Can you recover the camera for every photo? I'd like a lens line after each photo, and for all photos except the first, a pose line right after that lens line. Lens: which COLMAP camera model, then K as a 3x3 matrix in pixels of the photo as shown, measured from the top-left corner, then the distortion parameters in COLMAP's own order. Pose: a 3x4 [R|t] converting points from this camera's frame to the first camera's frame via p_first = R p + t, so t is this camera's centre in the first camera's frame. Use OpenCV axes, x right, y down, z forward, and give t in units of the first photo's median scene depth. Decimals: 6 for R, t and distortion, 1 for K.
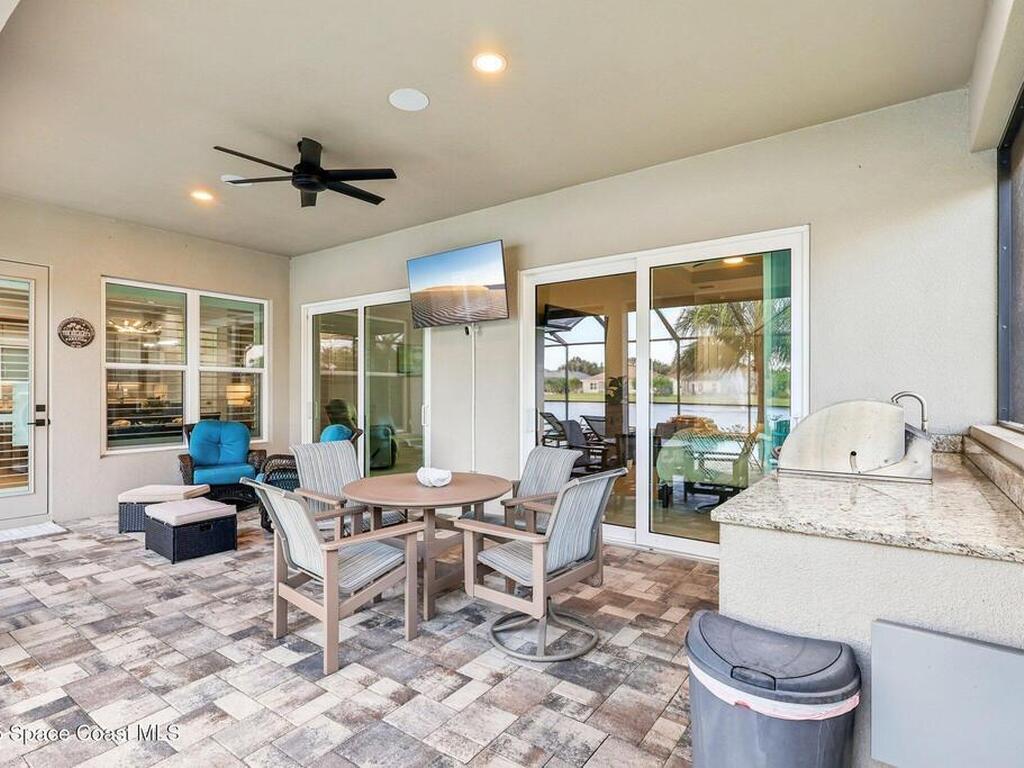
lens RADIAL K [[537.7, 0, 510.7], [0, 537.7, 387.8], [0, 0, 1]] dist [0.001172, 0.000418]
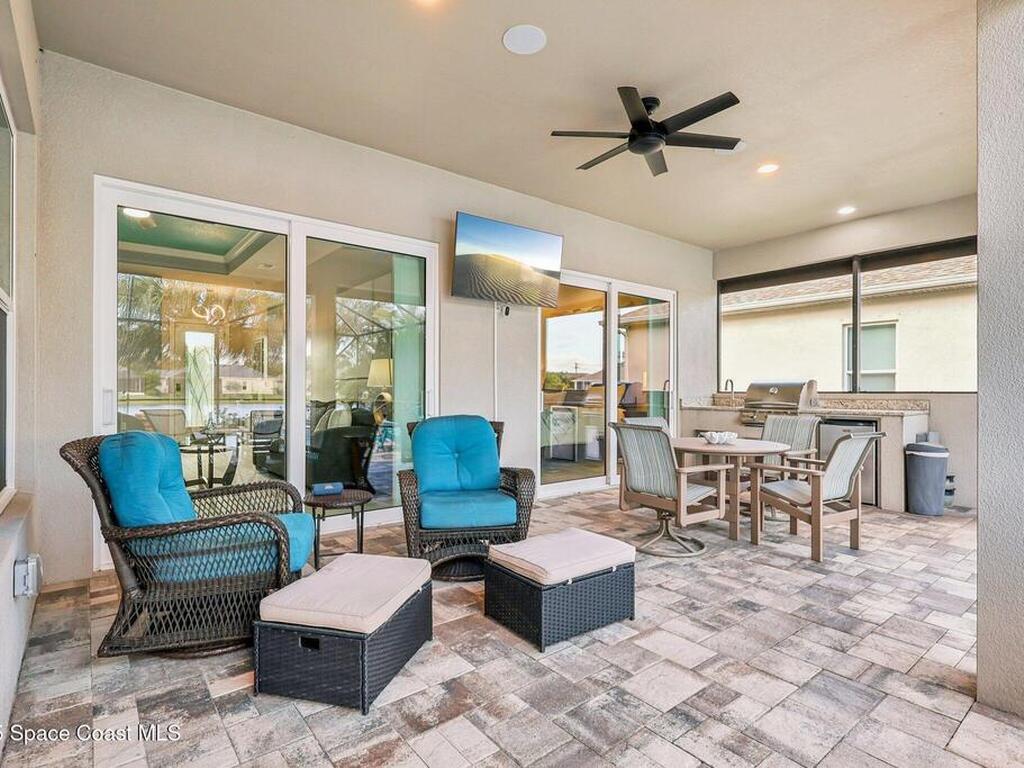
lens RADIAL K [[537.7, 0, 510.7], [0, 537.7, 387.8], [0, 0, 1]] dist [0.001172, 0.000418]
pose [[0.255766, 0.002684, 0.966735, -1.502118], [-0.007587, 0.999971, -0.000769, 0.046677], [-0.966709, -0.007138, 0.255779, 1.118158]]
